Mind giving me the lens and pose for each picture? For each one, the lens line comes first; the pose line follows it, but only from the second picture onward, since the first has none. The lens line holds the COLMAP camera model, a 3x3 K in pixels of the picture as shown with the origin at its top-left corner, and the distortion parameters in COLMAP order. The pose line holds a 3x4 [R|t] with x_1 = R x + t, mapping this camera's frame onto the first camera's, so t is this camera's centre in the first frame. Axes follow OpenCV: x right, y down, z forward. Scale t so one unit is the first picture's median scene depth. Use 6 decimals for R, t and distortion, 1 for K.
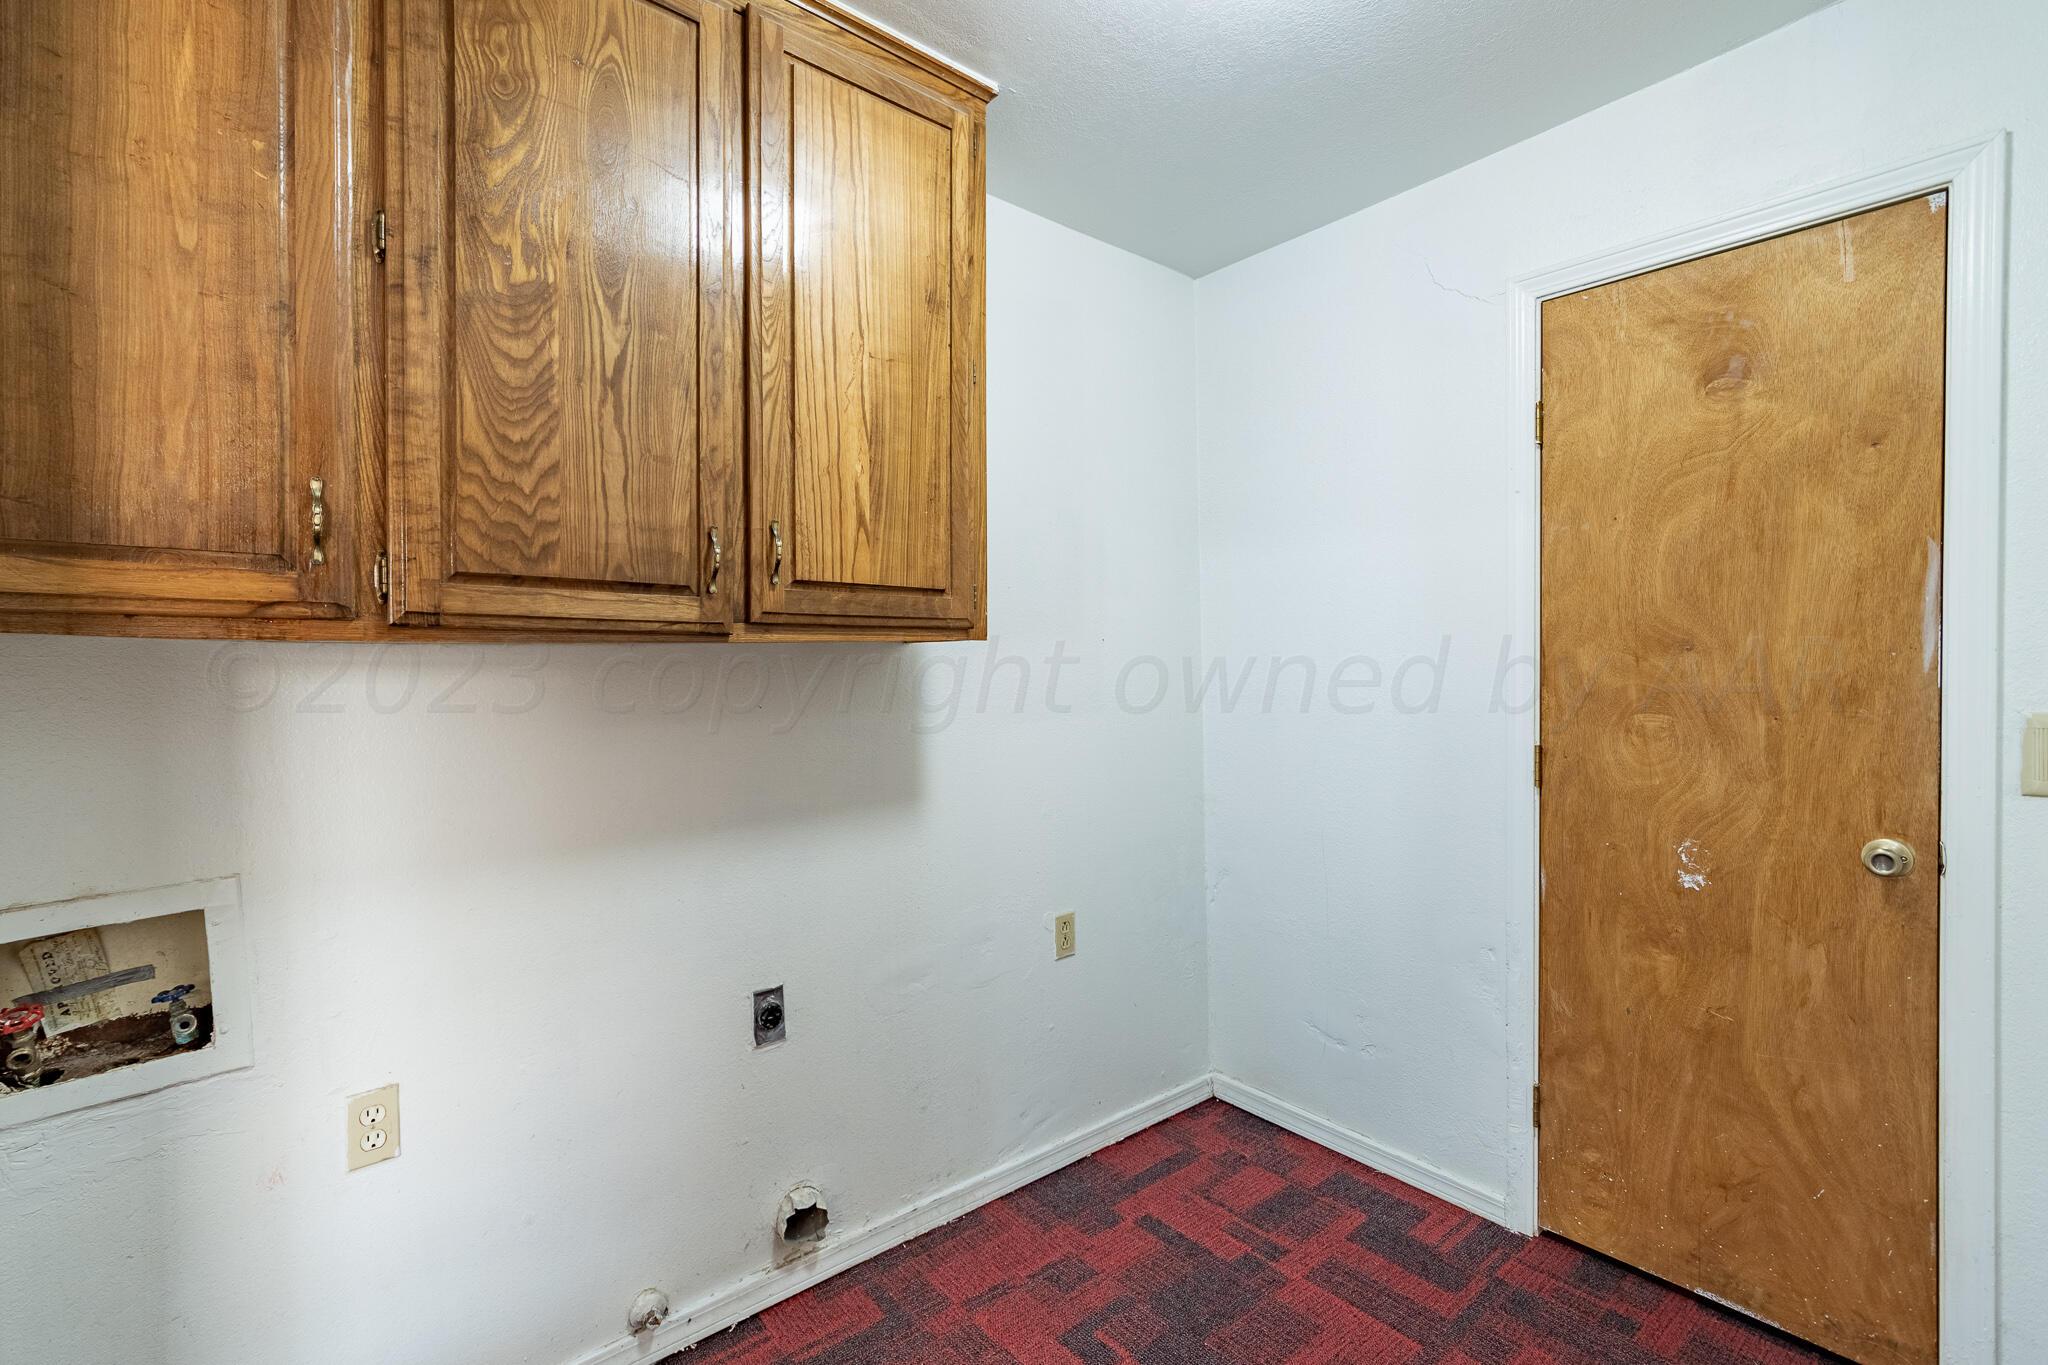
lens RADIAL K [[928.1, 0, 1027.1], [0, 928.1, 694.6], [0, 0, 1]] dist [-0.000224, 0.000058]
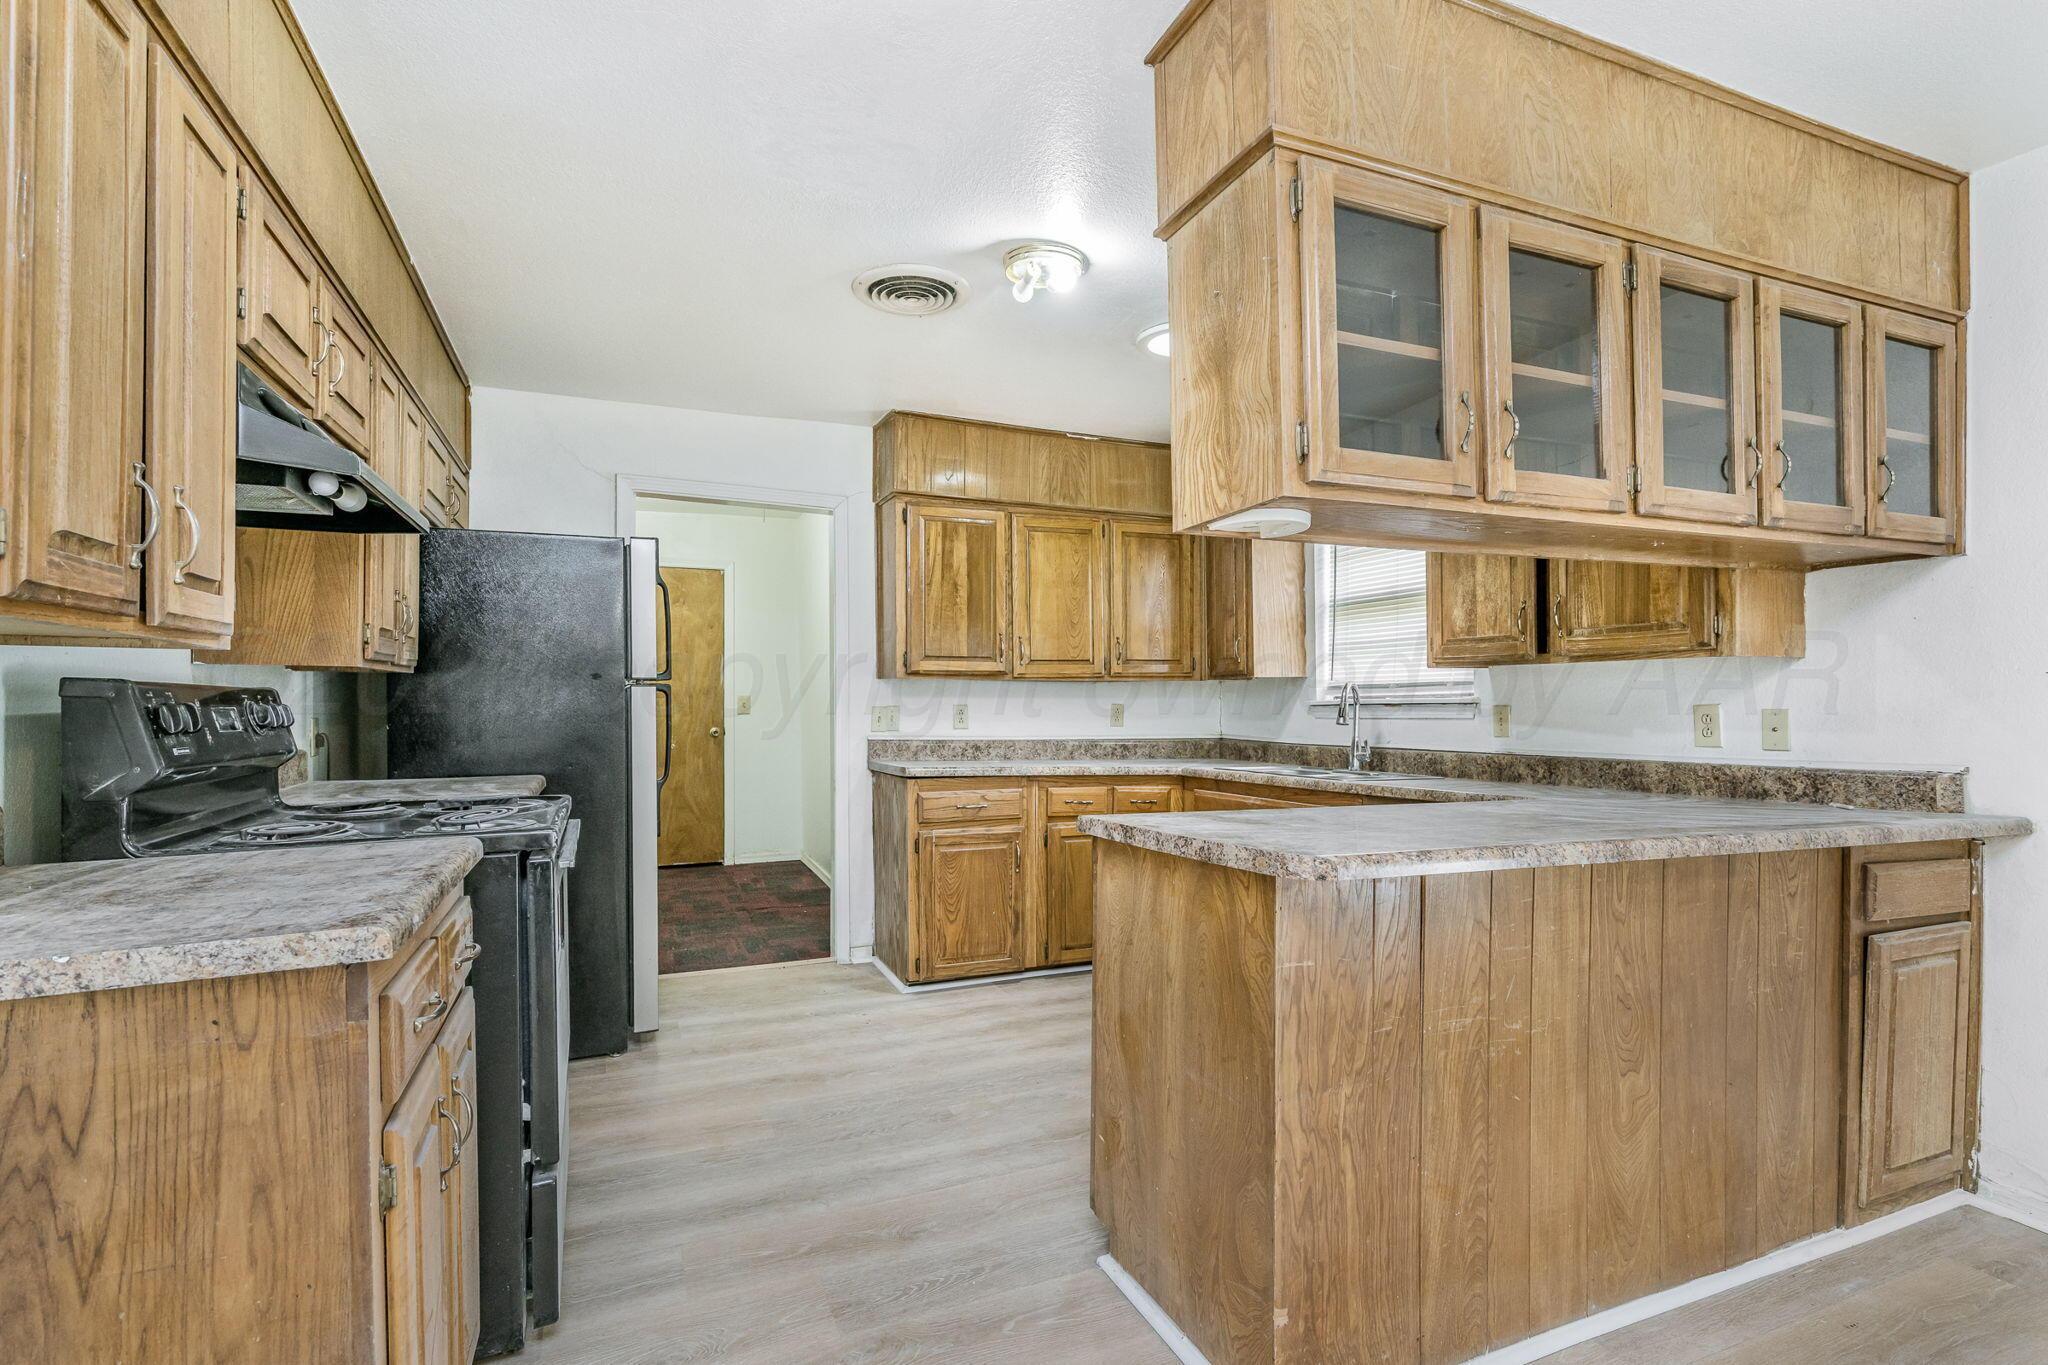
lens RADIAL K [[971.8, 0, 1029.4], [0, 971.8, 693.6], [0, 0, 1]] dist [0.001716, 0.000020]
pose [[0.530223, -0.004139, 0.847848, -1.777378], [0.007447, 0.999972, 0.000224, 0.017521], [-0.847826, 0.006195, 0.530239, -2.215324]]
